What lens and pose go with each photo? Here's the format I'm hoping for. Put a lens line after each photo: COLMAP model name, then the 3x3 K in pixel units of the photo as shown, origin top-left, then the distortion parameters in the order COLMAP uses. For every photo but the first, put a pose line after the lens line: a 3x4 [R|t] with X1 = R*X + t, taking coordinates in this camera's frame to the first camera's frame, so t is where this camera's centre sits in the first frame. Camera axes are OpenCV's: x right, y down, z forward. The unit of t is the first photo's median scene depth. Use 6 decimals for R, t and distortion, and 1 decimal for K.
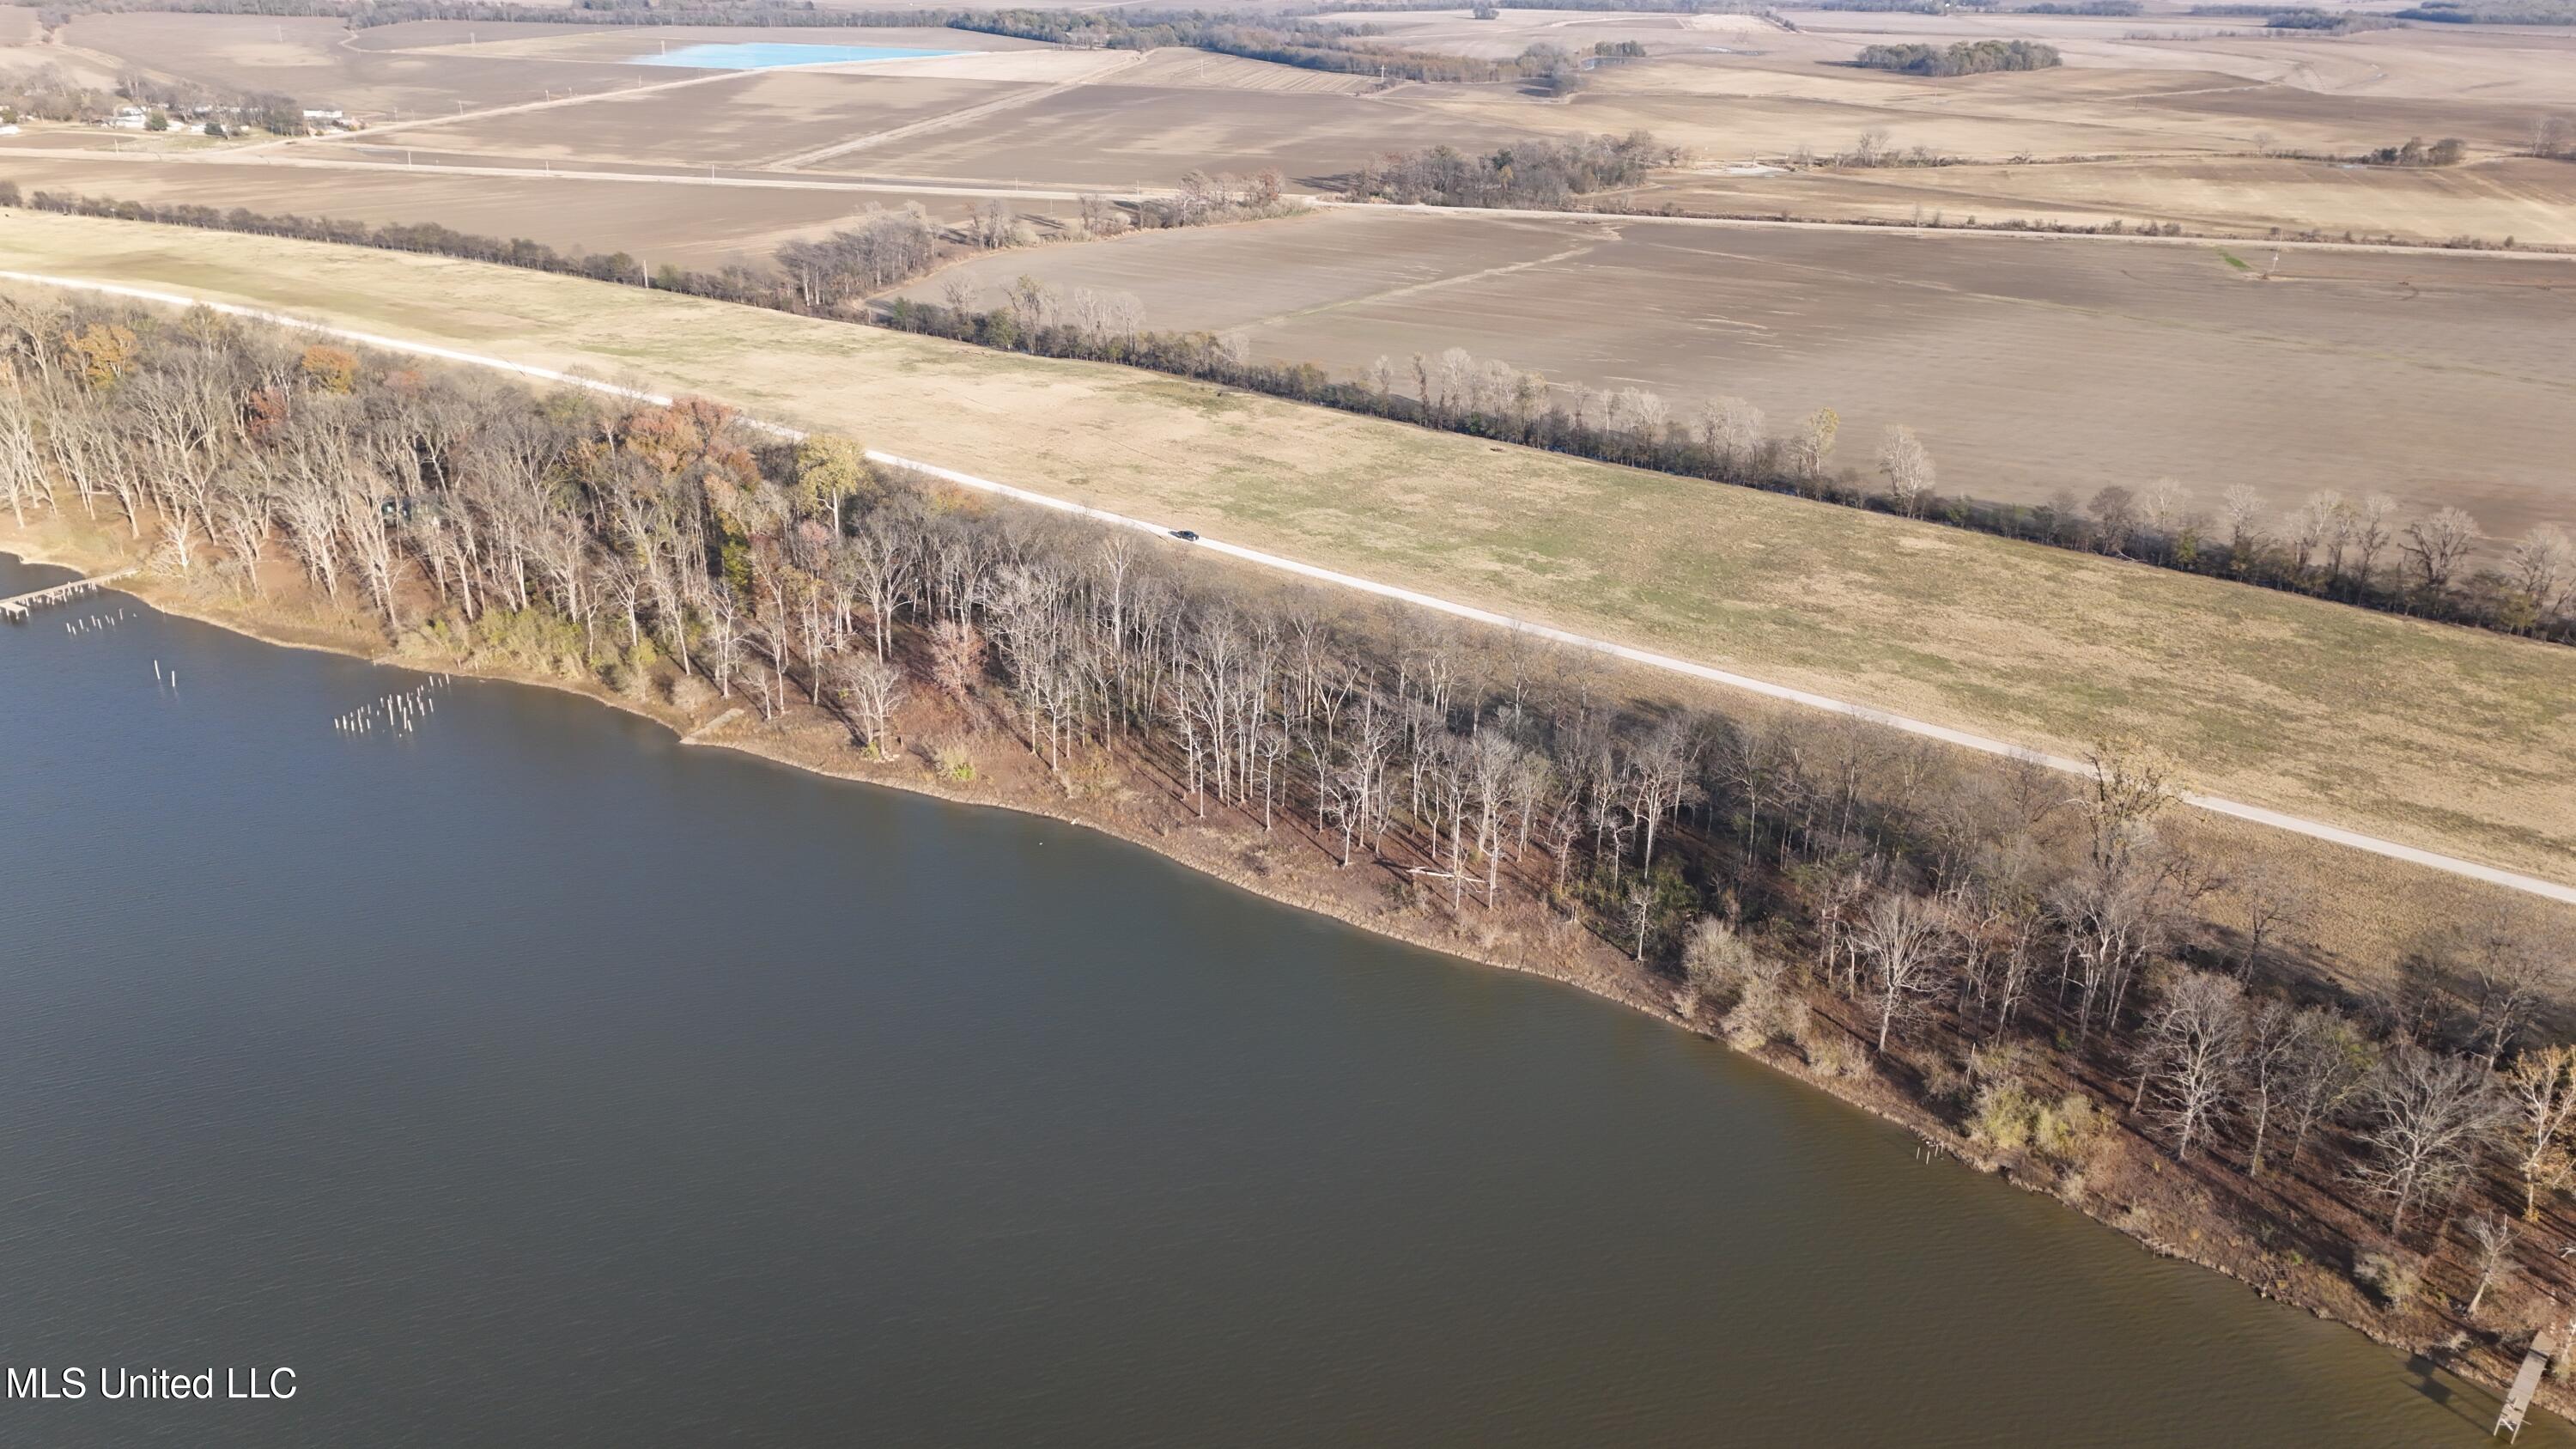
lens RADIAL K [[1870.7, 0, 1284.4], [0, 1870.7, 717.4], [0, 0, 1]] dist [0.097296, -0.110466]
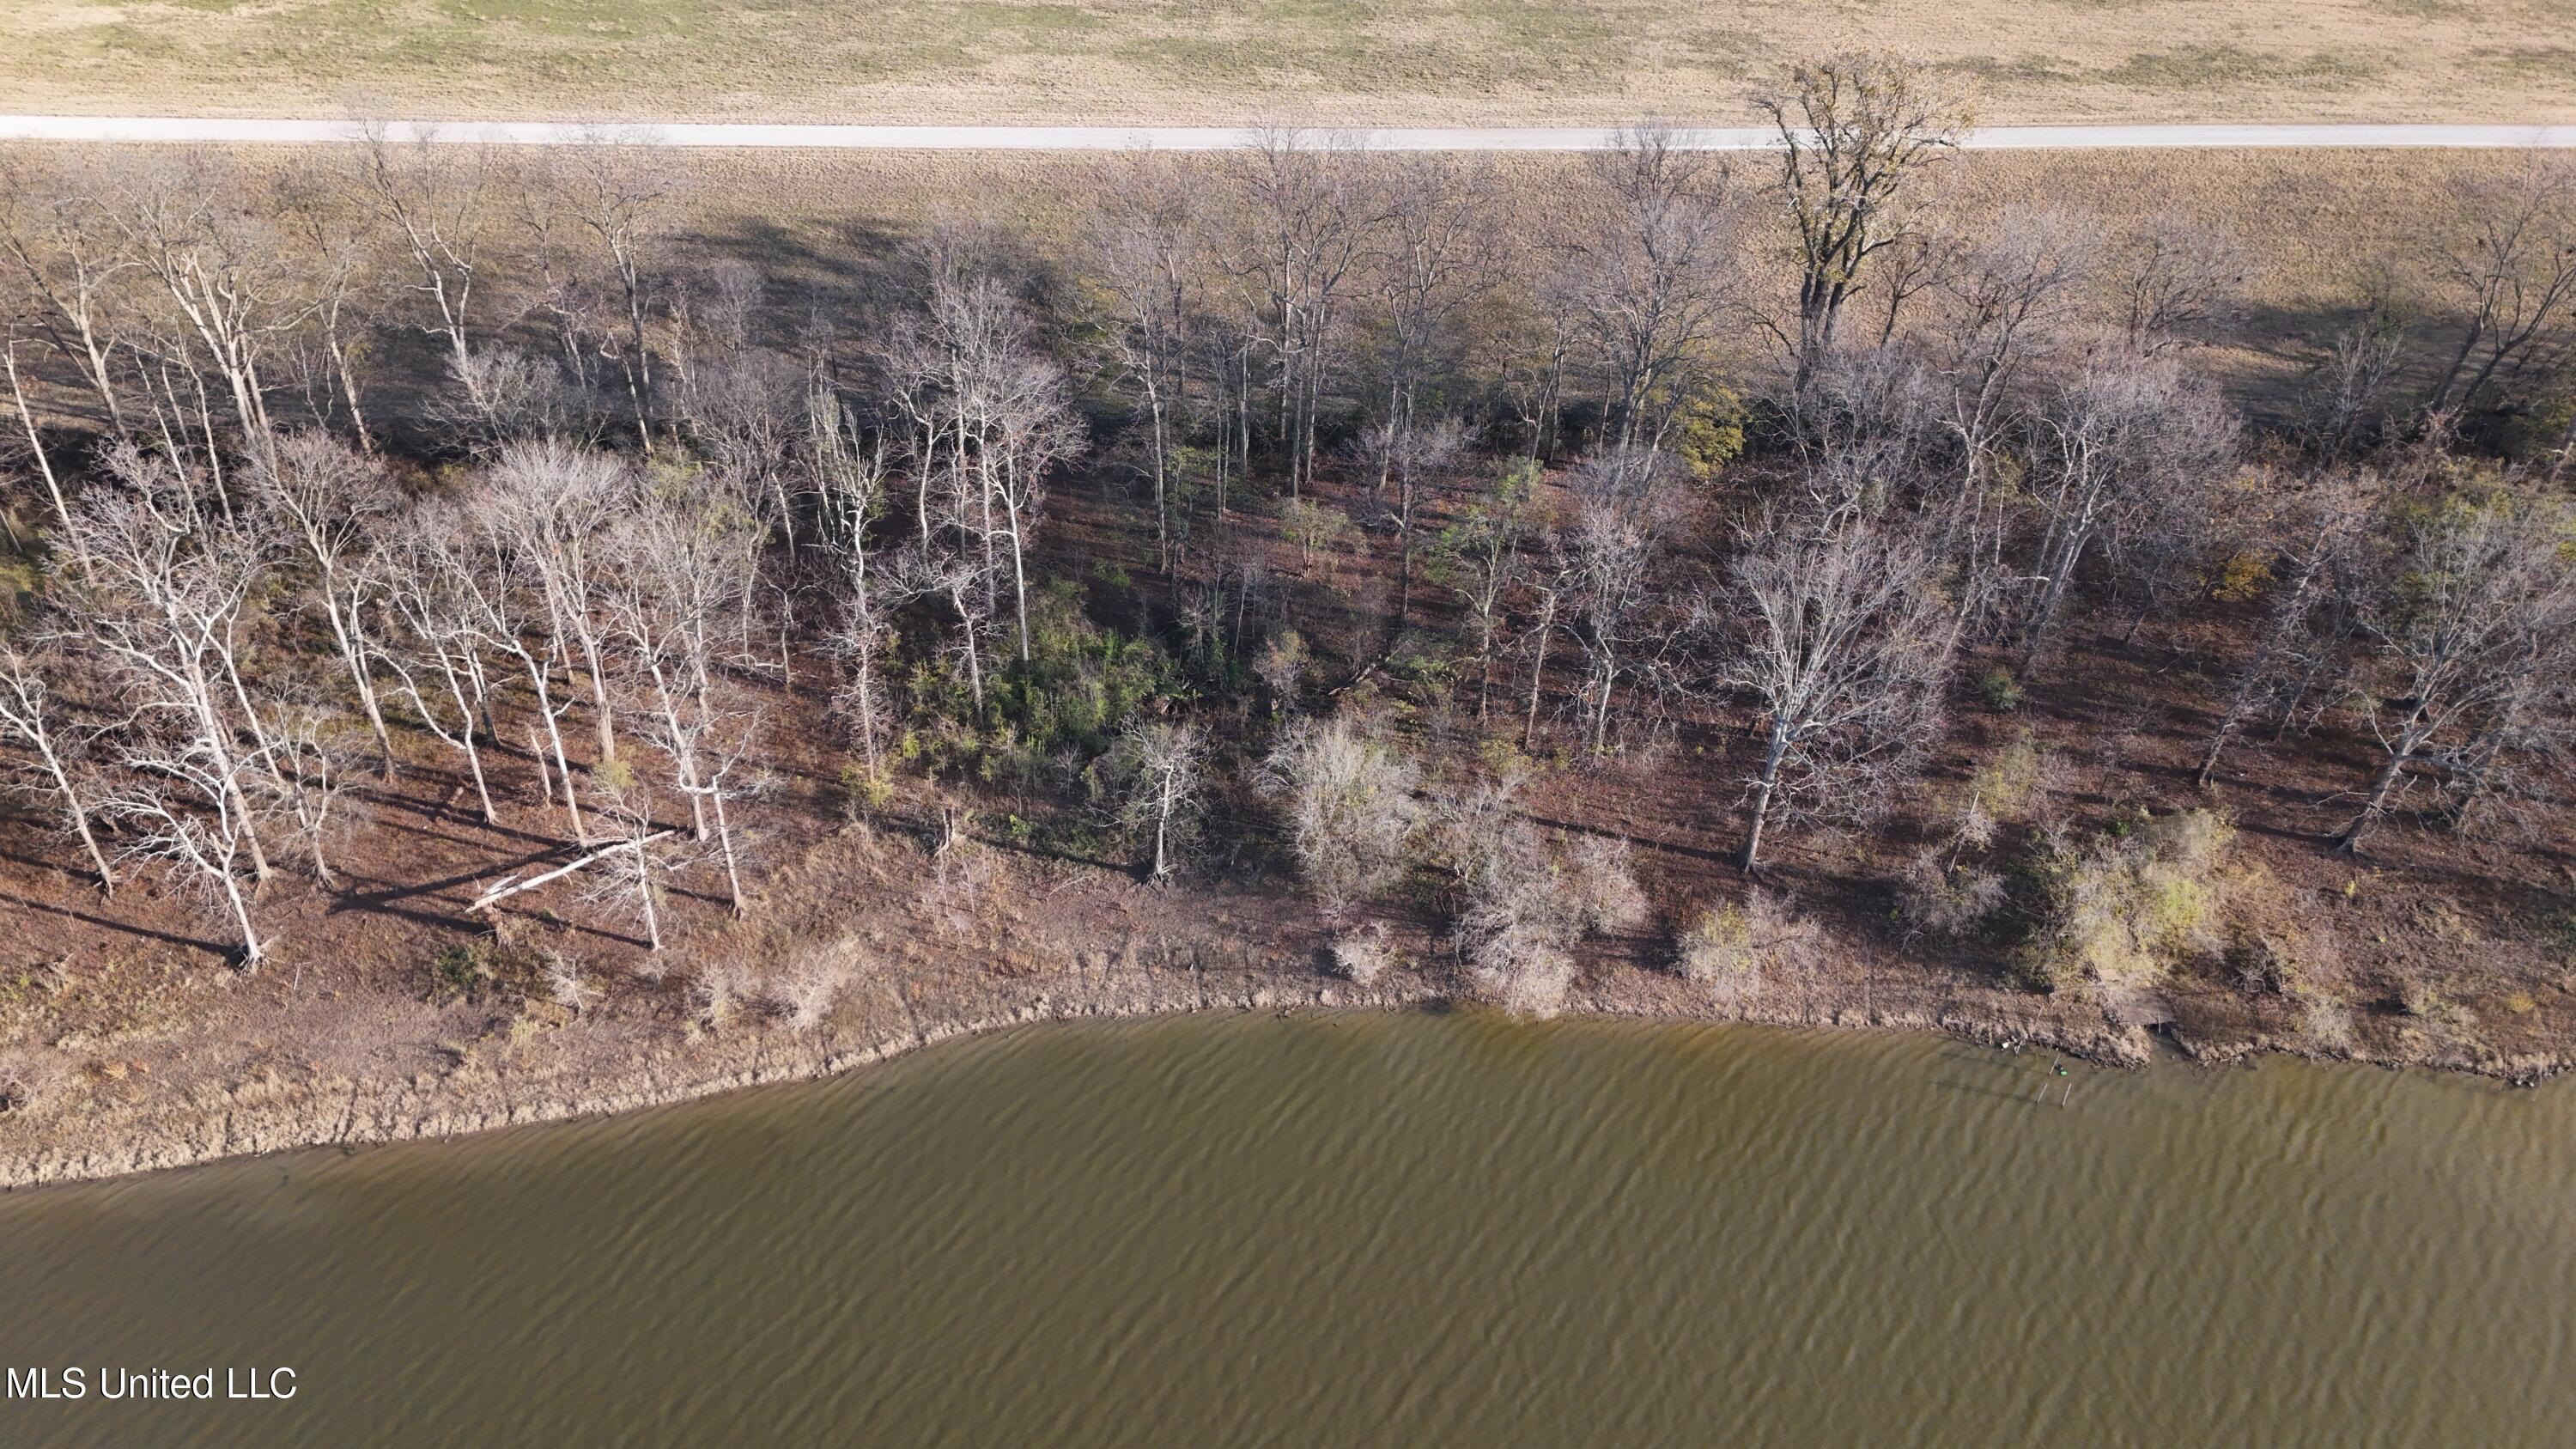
lens RADIAL K [[1875.2, 0, 1288.1], [0, 1875.2, 749.3], [0, 0, 1]] dist [0.083470, -0.057222]
pose [[0.735087, -0.417717, 0.534004, 0.000655], [0.238237, 0.896566, 0.373379, -0.022900], [-0.634737, -0.147246, 0.758570, 0.363558]]
